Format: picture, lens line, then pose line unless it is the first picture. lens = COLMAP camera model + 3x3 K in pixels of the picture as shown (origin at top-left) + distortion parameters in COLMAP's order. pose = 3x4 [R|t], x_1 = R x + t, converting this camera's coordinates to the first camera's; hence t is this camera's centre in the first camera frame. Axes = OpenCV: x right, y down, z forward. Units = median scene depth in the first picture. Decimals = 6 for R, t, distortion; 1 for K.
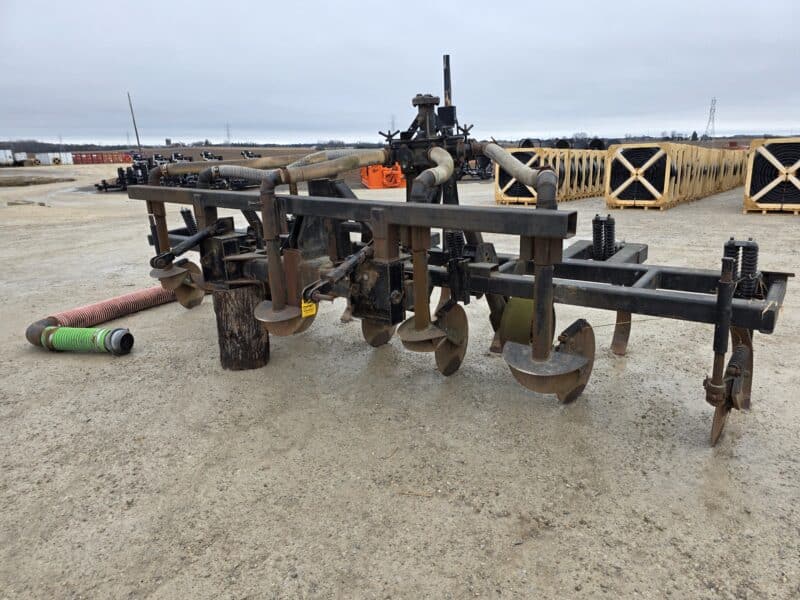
lens RADIAL K [[535.0, 0, 402.9], [0, 535.0, 297.9], [0, 0, 1]] dist [0.064854, -0.065101]
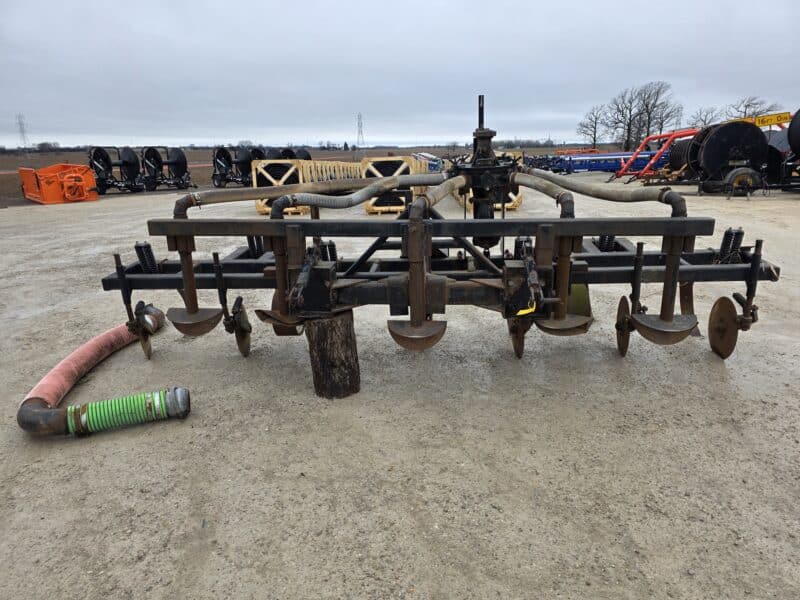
lens RADIAL K [[535.0, 0, 402.9], [0, 535.0, 297.9], [0, 0, 1]] dist [0.064854, -0.065101]
pose [[0.838747, -0.138579, 0.526592, -0.752356], [0.145326, 0.988965, 0.028785, -0.063309], [-0.524770, 0.052384, 0.849631, 0.095872]]
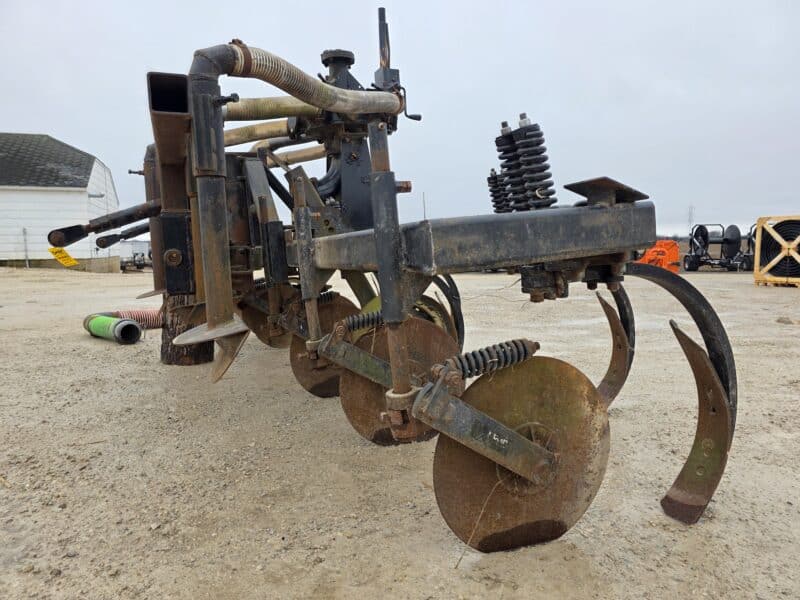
lens RADIAL K [[534.6, 0, 391.4], [0, 534.6, 301.7], [0, 0, 1]] dist [0.060605, -0.060235]
pose [[0.867959, 0.066116, -0.492215, 0.526903], [-0.142330, 0.982641, -0.118988, 0.088719], [0.475804, 0.173333, 0.862303, 0.366922]]
